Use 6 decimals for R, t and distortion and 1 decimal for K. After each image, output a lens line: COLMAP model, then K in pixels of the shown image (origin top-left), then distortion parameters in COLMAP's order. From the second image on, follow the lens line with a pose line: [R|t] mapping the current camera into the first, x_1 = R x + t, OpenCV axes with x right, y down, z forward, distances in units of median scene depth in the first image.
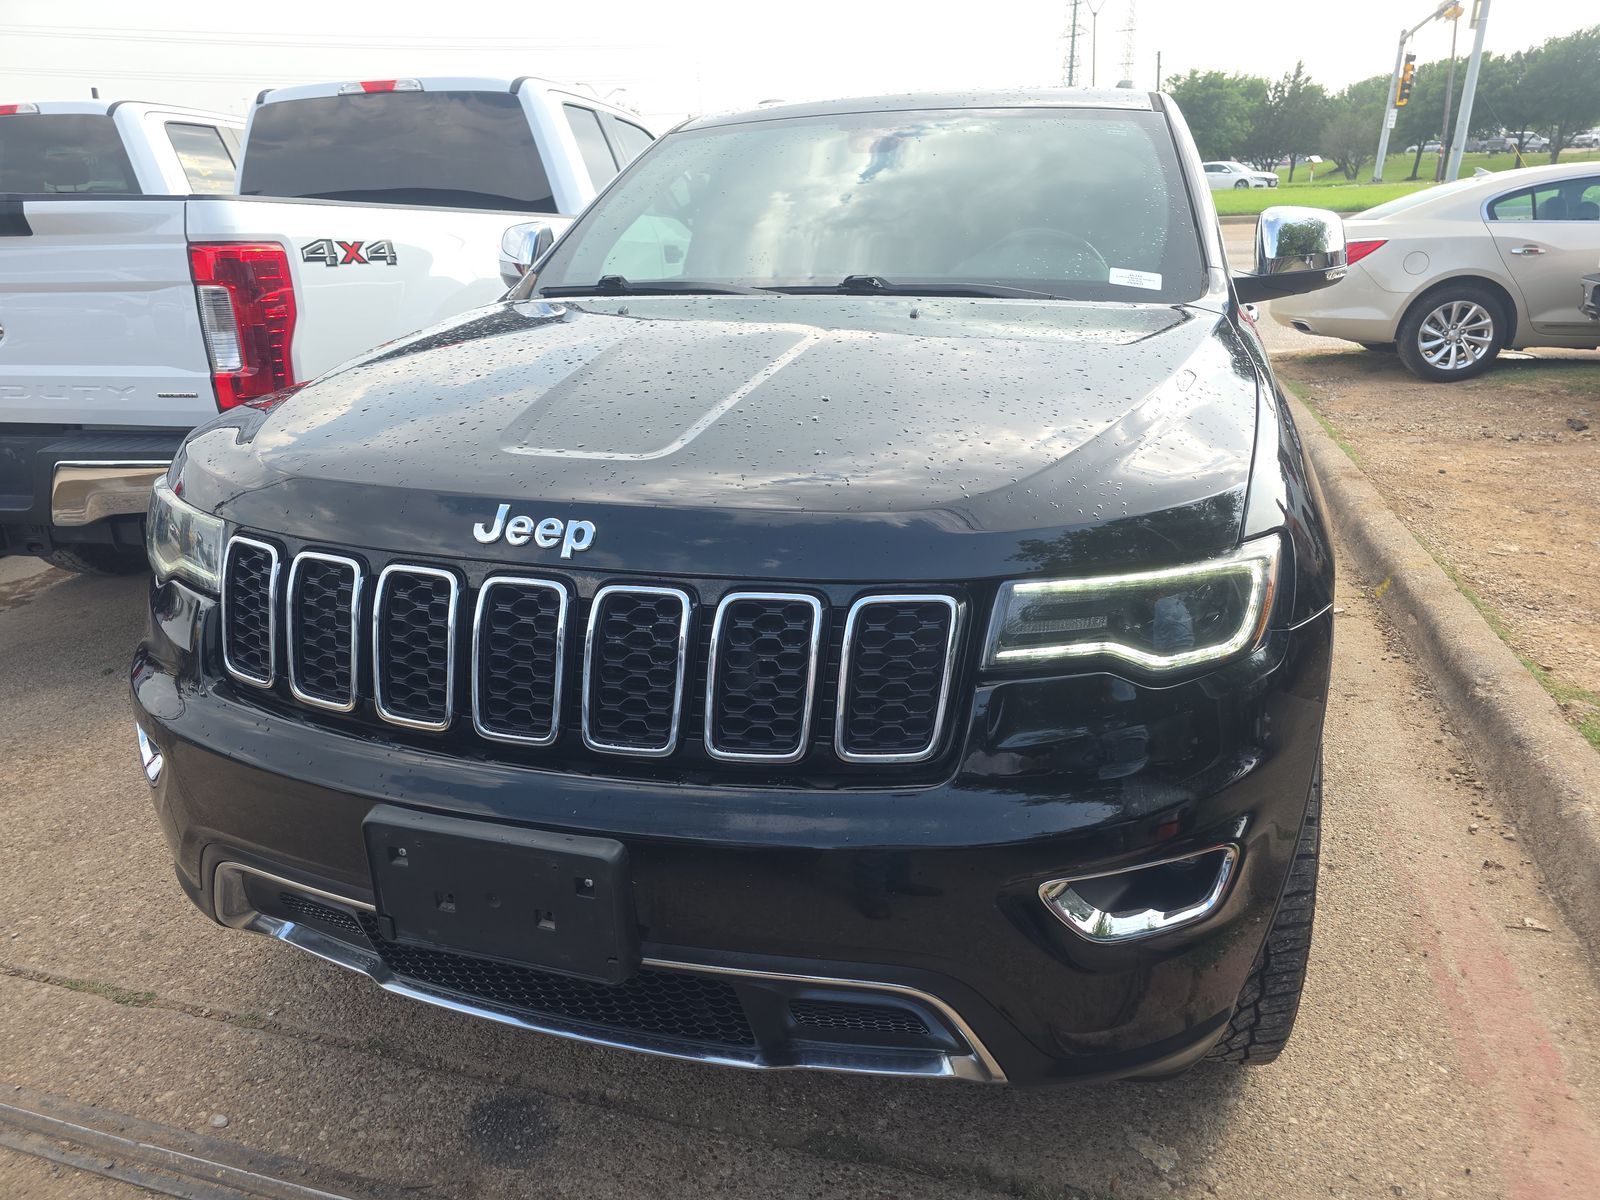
lens RADIAL K [[1075.6, 0, 758.0], [0, 1075.6, 596.8], [0, 0, 1]] dist [0.043585, -0.038755]
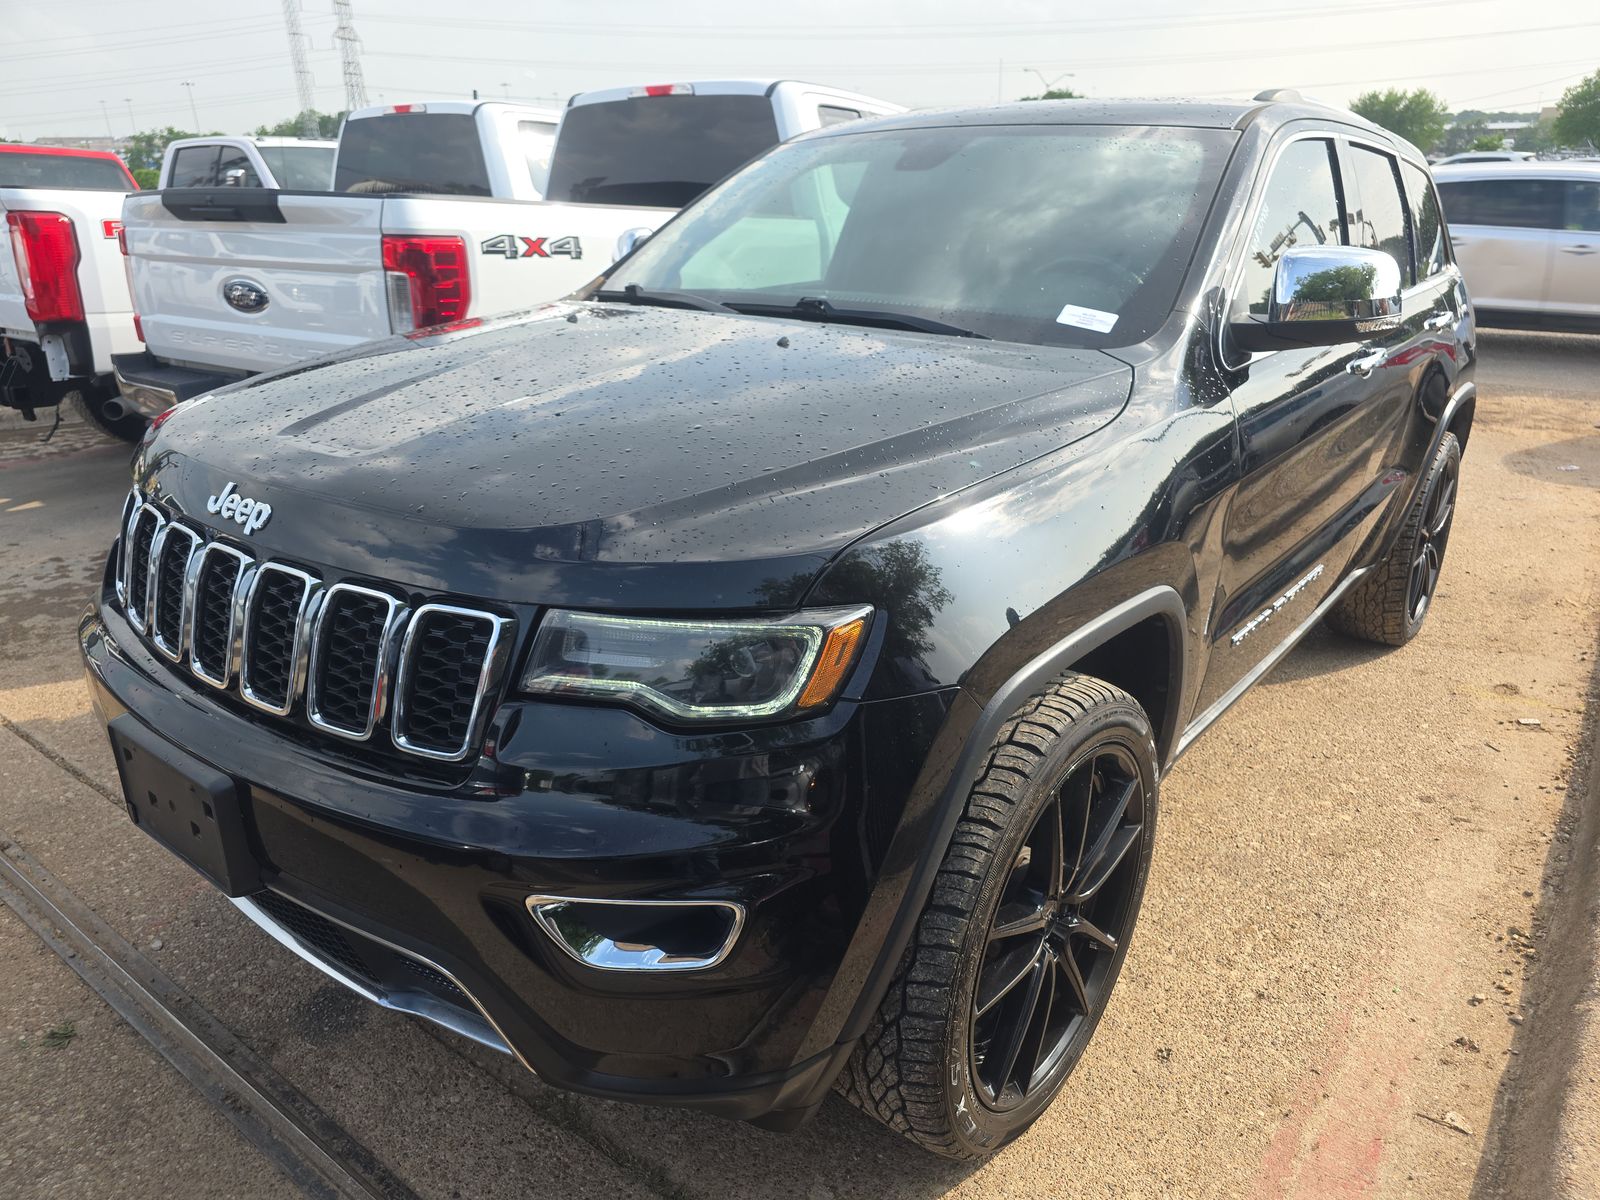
lens RADIAL K [[1053.7, 0, 740.8], [0, 1053.7, 607.8], [0, 0, 1]] dist [0.048782, -0.043703]
pose [[0.935251, 0.150407, -0.320442, 0.321529], [-0.142733, 0.988623, 0.047449, -0.039853], [0.323933, 0.001361, 0.946079, 0.035489]]
